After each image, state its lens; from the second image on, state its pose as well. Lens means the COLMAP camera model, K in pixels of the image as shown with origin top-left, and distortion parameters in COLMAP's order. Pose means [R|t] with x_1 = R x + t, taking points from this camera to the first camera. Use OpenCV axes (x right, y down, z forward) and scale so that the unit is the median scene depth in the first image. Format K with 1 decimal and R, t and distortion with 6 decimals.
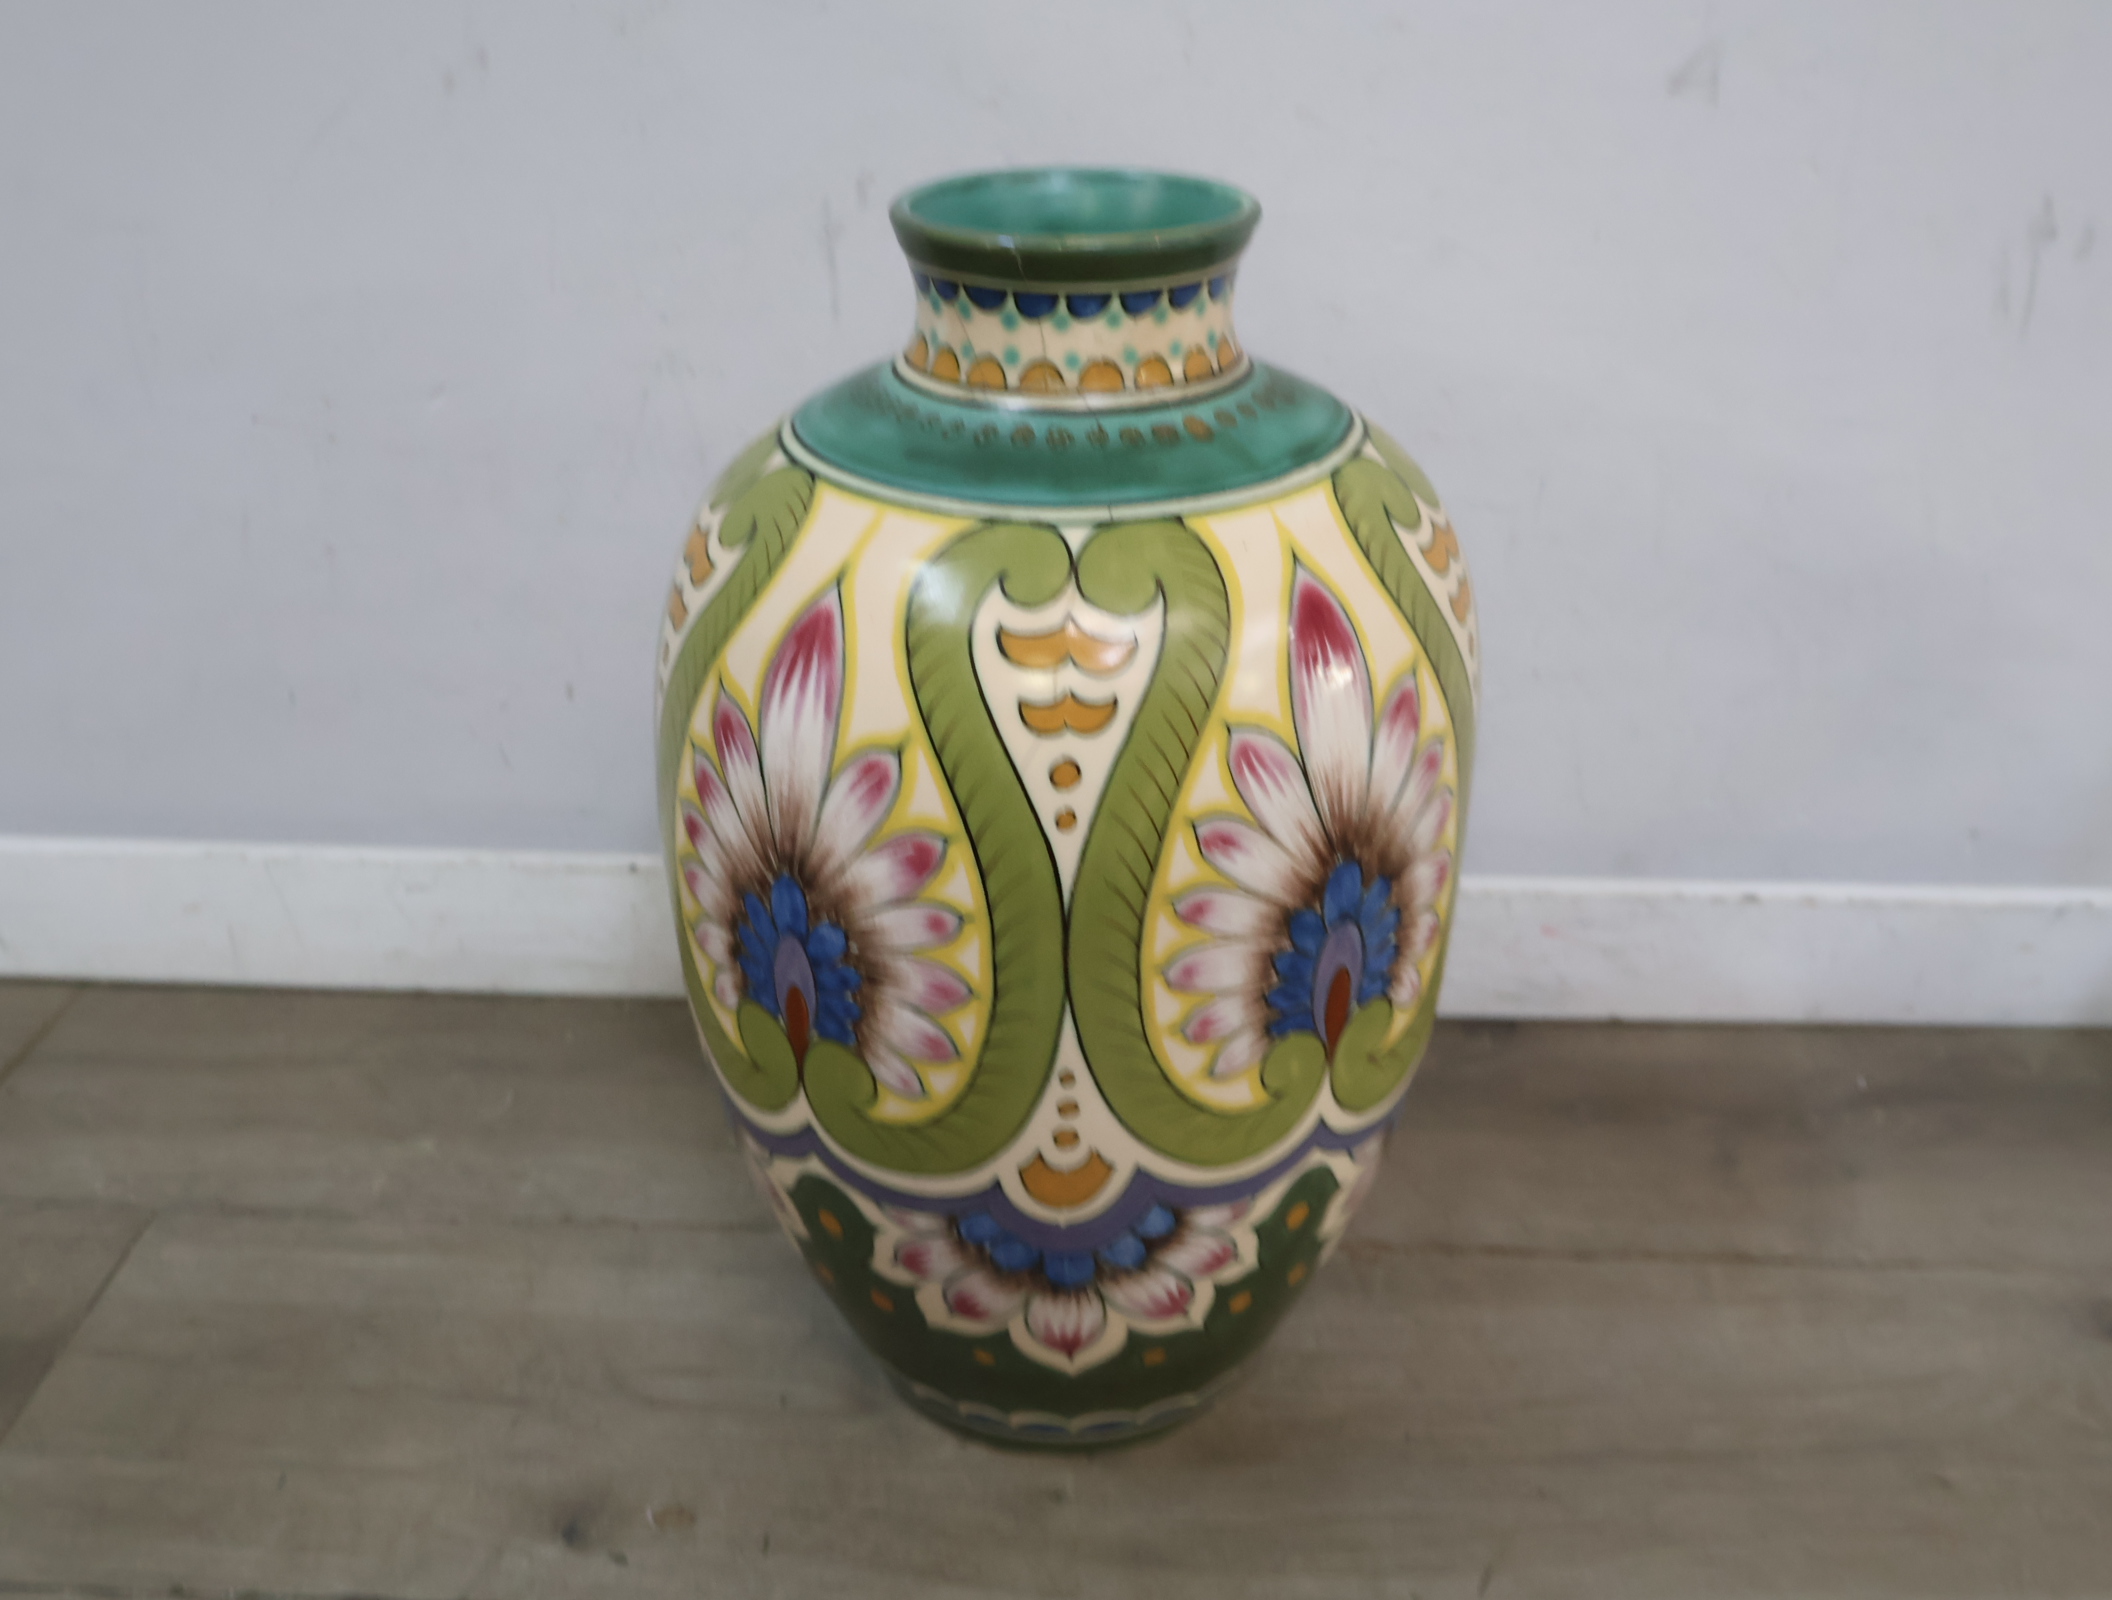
lens RADIAL K [[2176.5, 0, 1044.7], [0, 2176.5, 799.9], [0, 0, 1]] dist [0.013942, 0.000000]
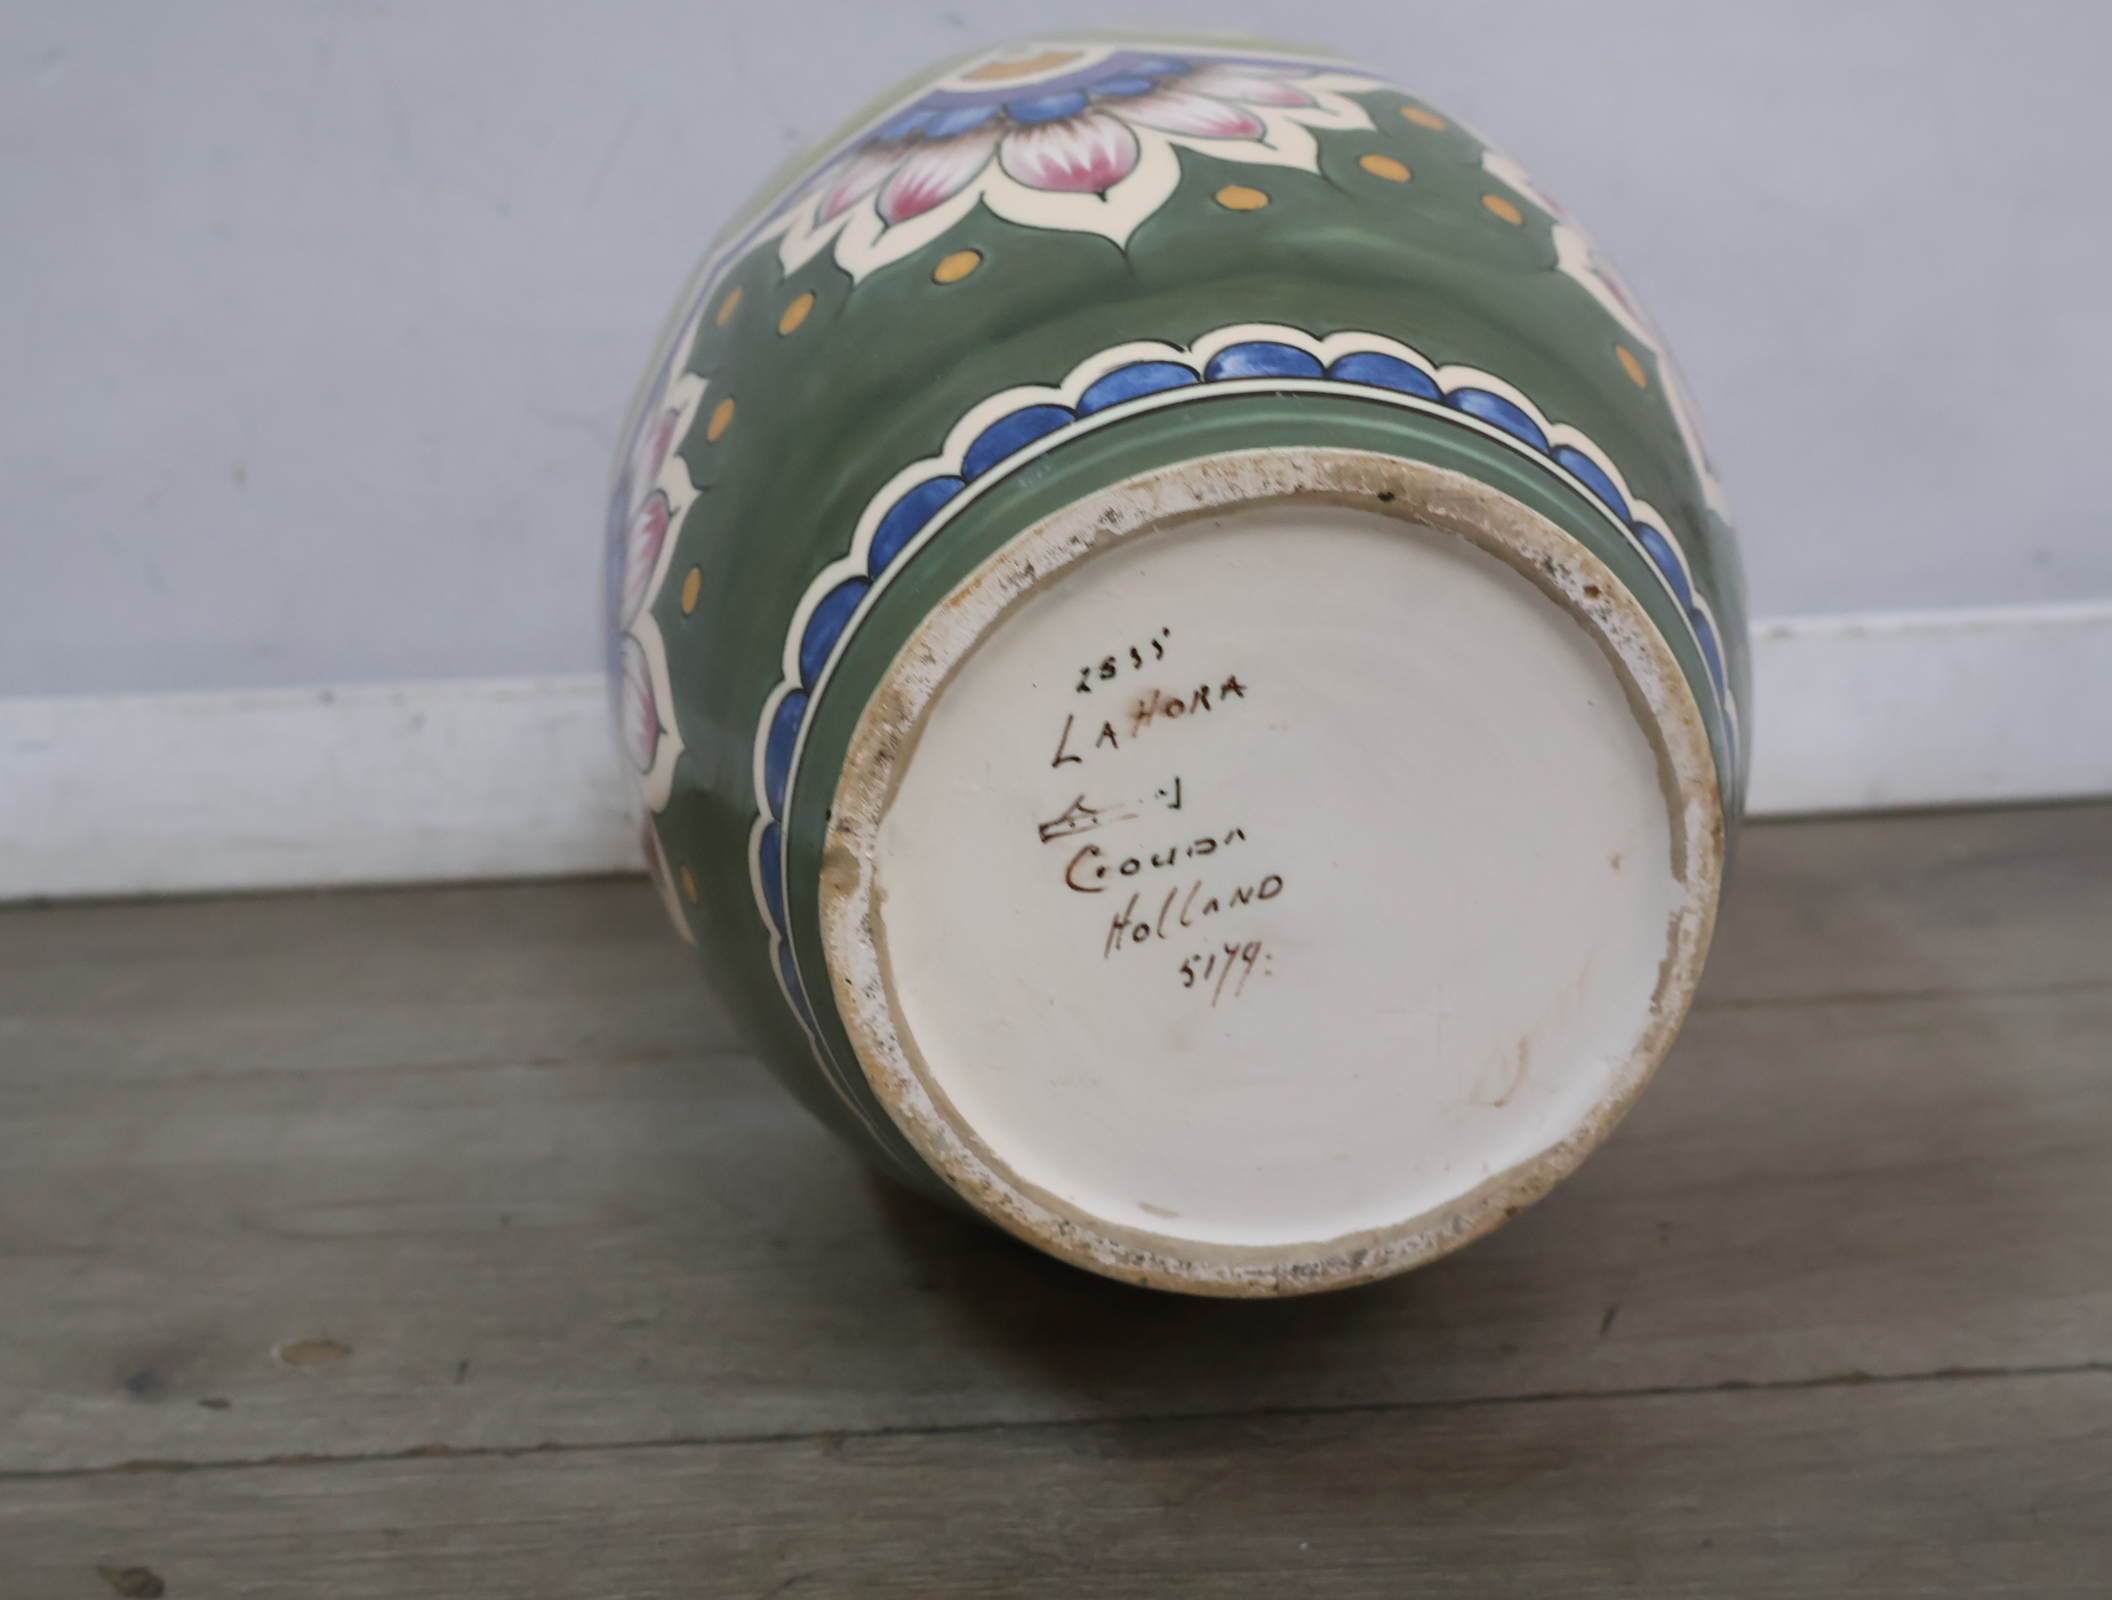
lens RADIAL K [[2176.5, 0, 1045.8], [0, 2176.5, 808.6], [0, 0, 1]] dist [0.013942, 0.000000]
pose [[0.995697, -0.055309, 0.074360, -0.000296], [0.068397, 0.979987, -0.186940, 0.339665], [-0.062532, 0.191221, 0.979553, 0.382837]]
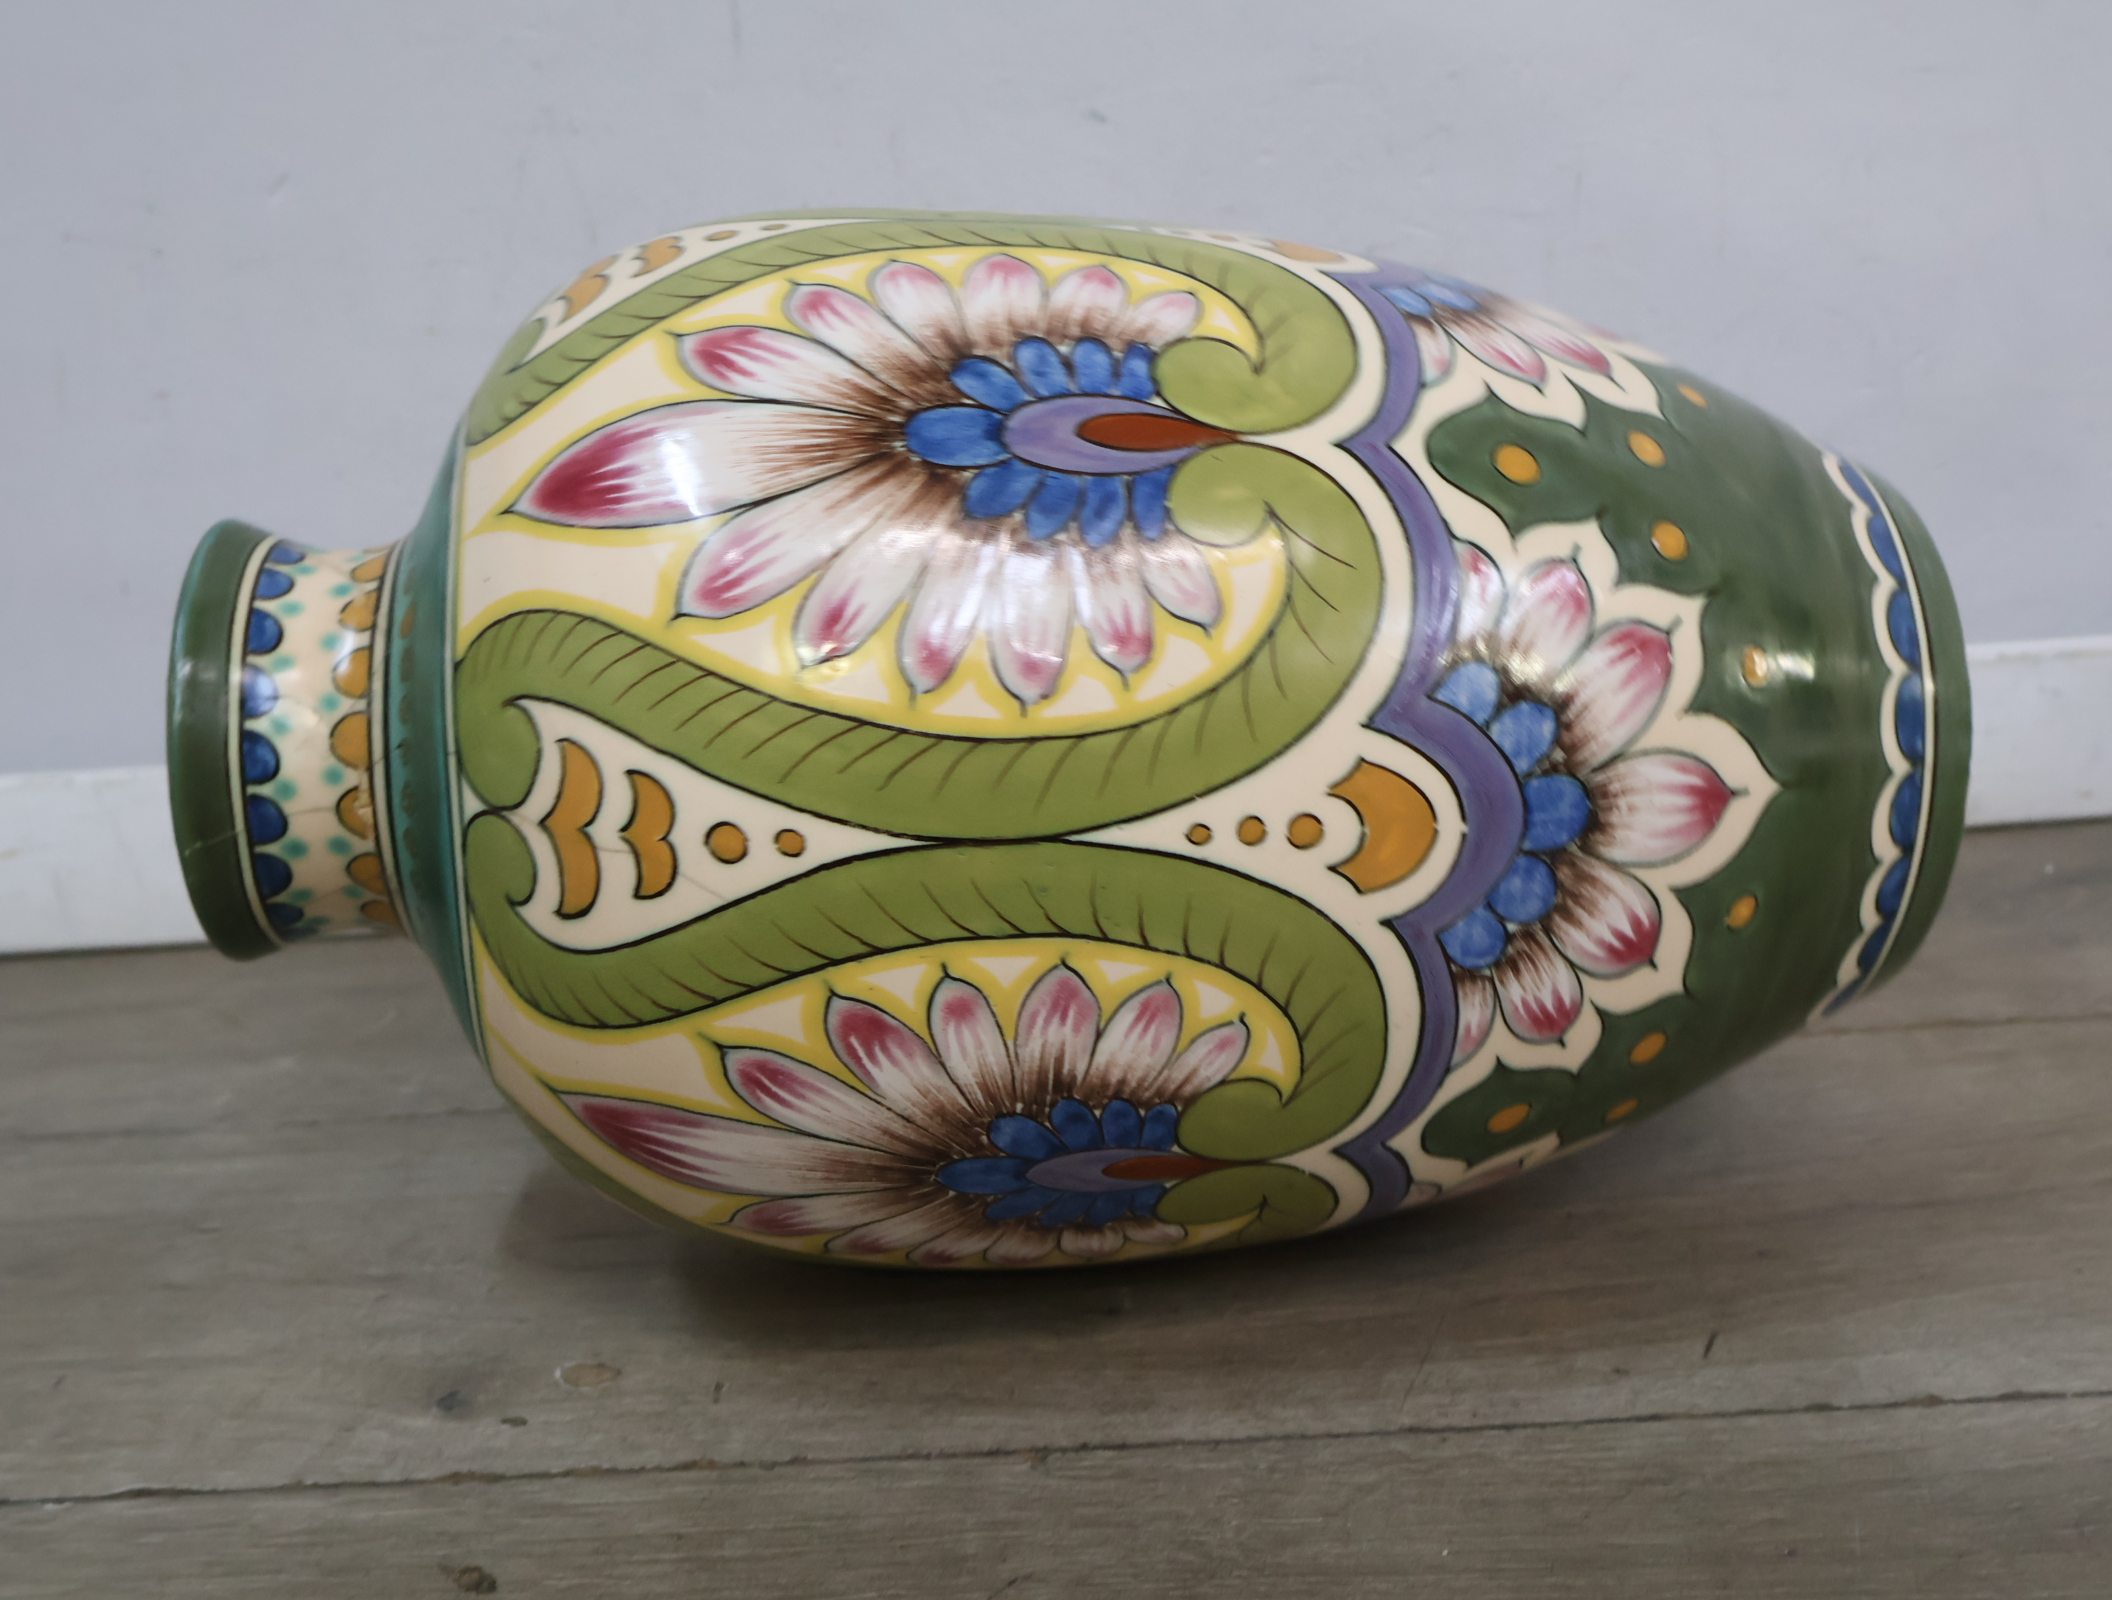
lens RADIAL K [[2176.5, 0, 1044.3], [0, 2176.5, 798.3], [0, 0, 1]] dist [0.013942, 0.000000]
pose [[0.002959, -0.984832, -0.173486, 0.134346], [0.937466, 0.063117, -0.342307, 0.300189], [0.348064, -0.161624, 0.923433, 0.309960]]
